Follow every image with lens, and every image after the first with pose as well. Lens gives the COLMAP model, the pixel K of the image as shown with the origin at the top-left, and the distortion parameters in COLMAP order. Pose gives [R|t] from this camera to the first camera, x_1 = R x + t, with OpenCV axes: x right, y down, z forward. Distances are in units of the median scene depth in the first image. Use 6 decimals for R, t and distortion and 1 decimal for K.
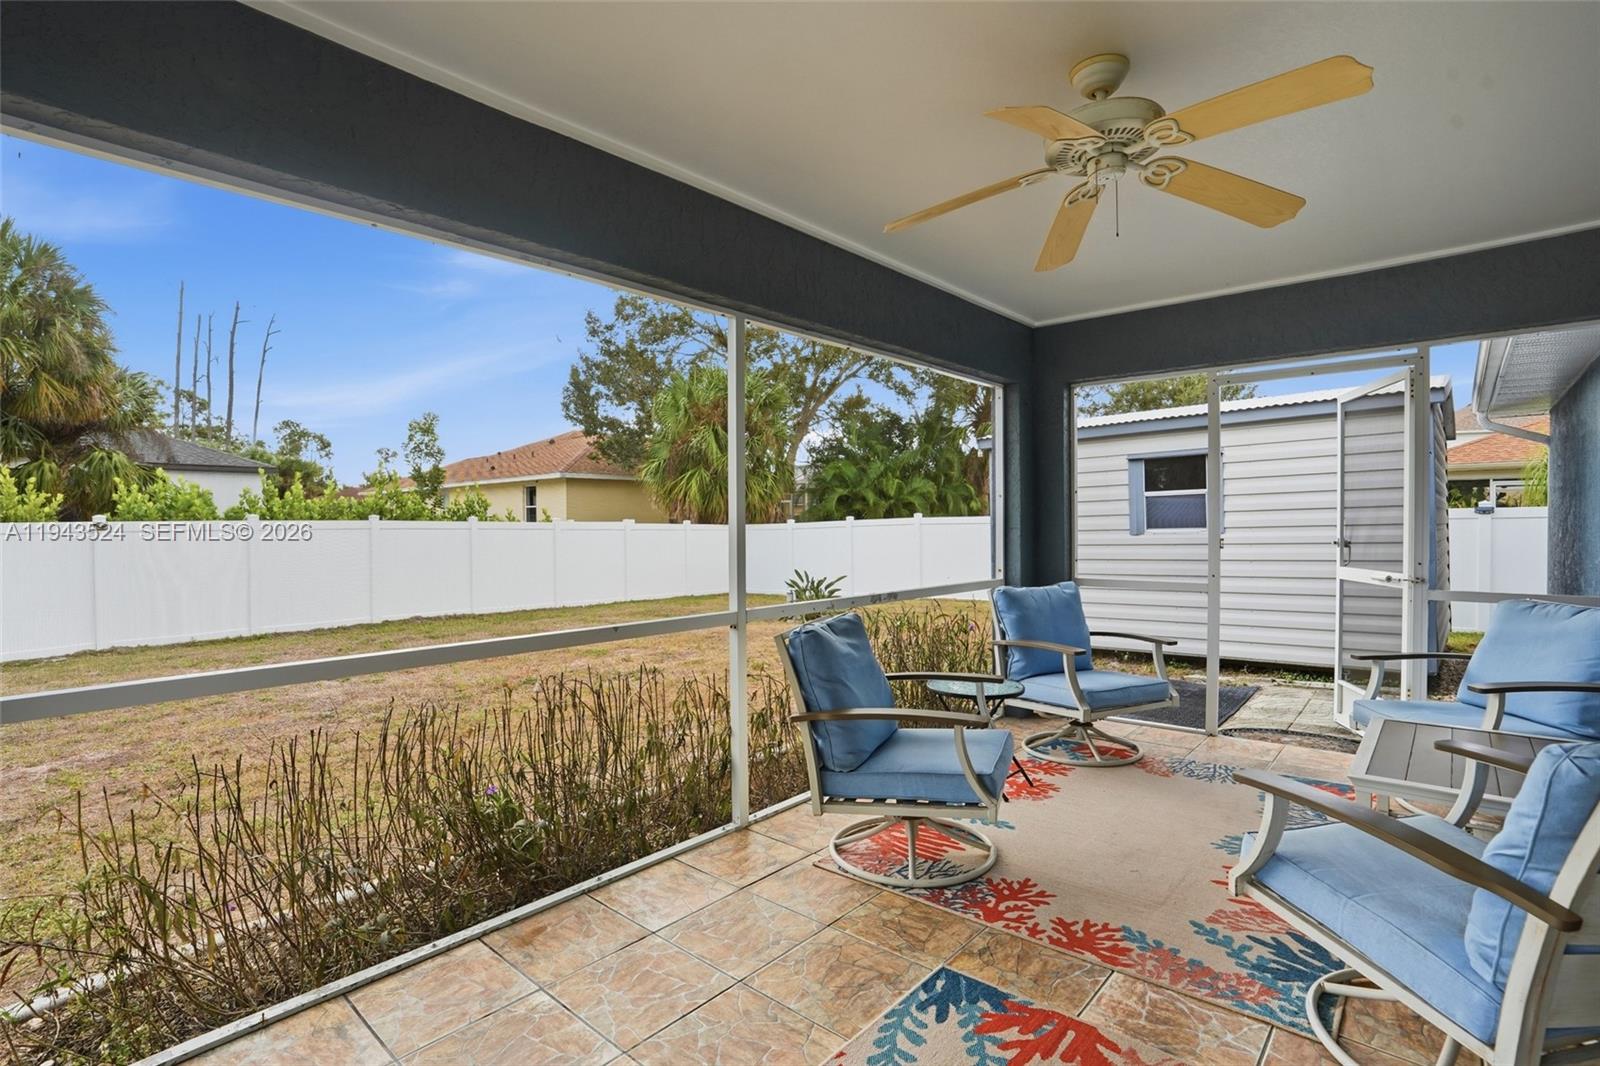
lens RADIAL K [[740.2, 0, 799.0], [0, 740.2, 529.6], [0, 0, 1]] dist [-0.018175, 0.000092]
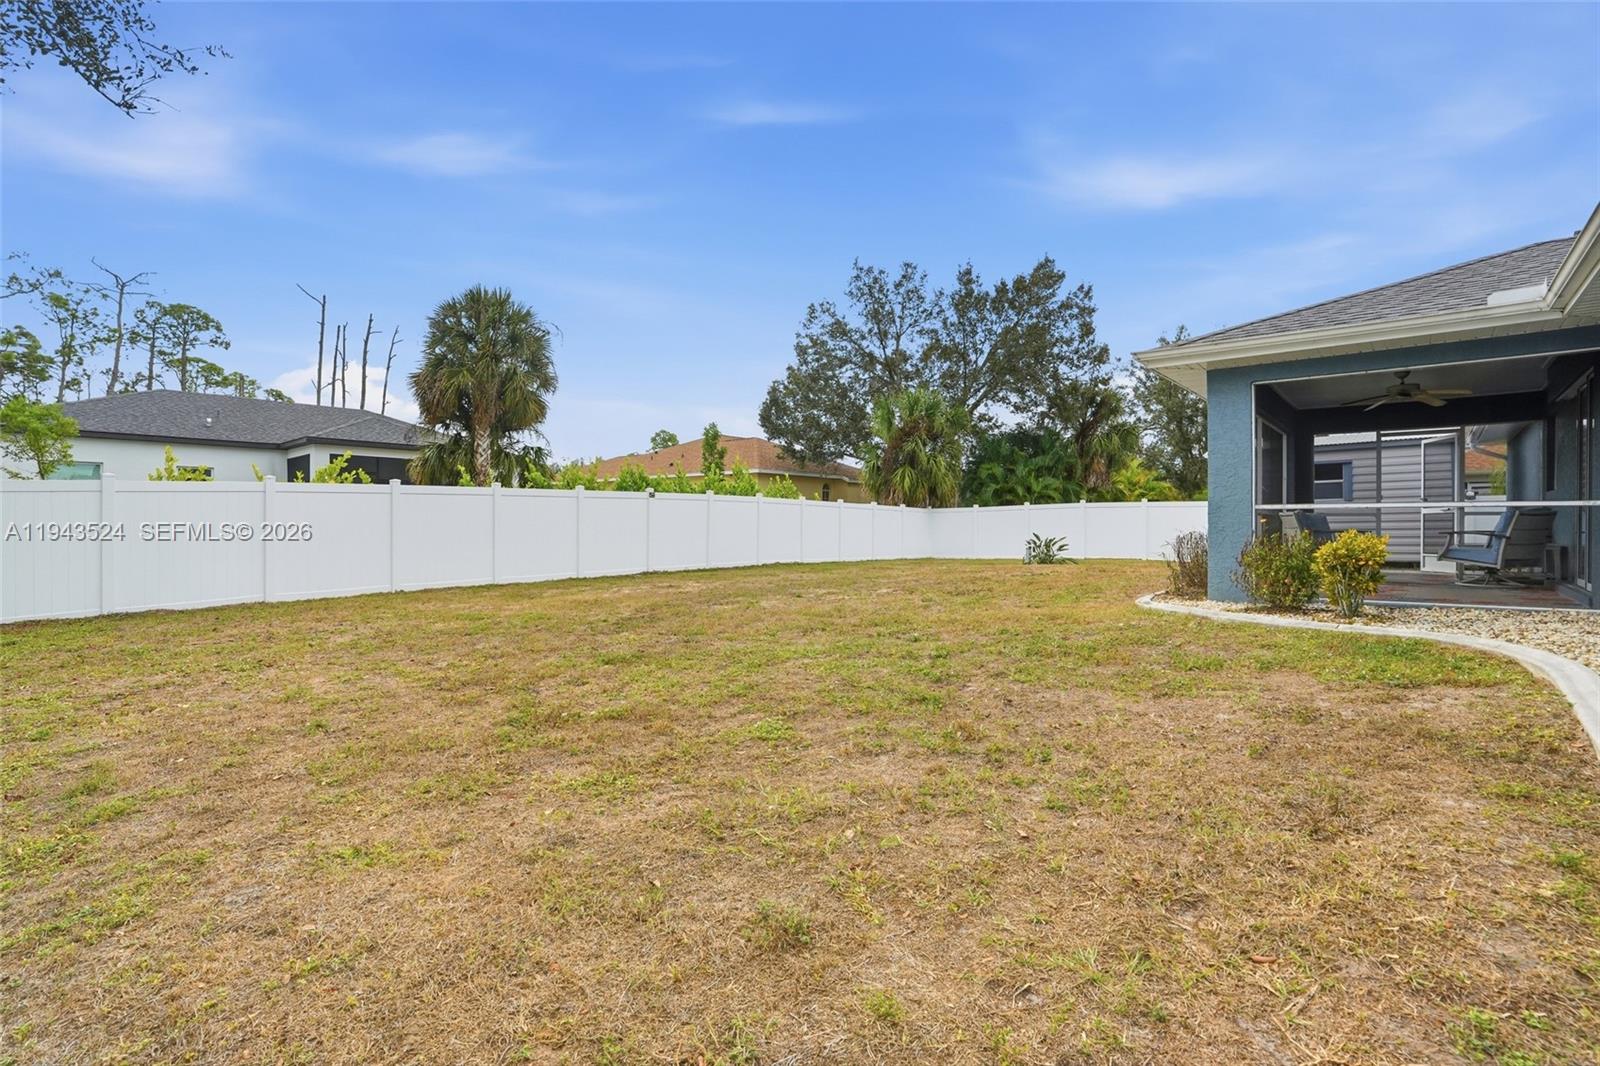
lens RADIAL K [[740.2, 0, 801.2], [0, 740.2, 531.5], [0, 0, 1]] dist [-0.018175, 0.000092]
pose [[0.999423, 0.010523, 0.032295, -0.524557], [-0.010497, 0.999944, -0.000978, 0.054783], [-0.032304, 0.000639, 0.999478, -0.508543]]
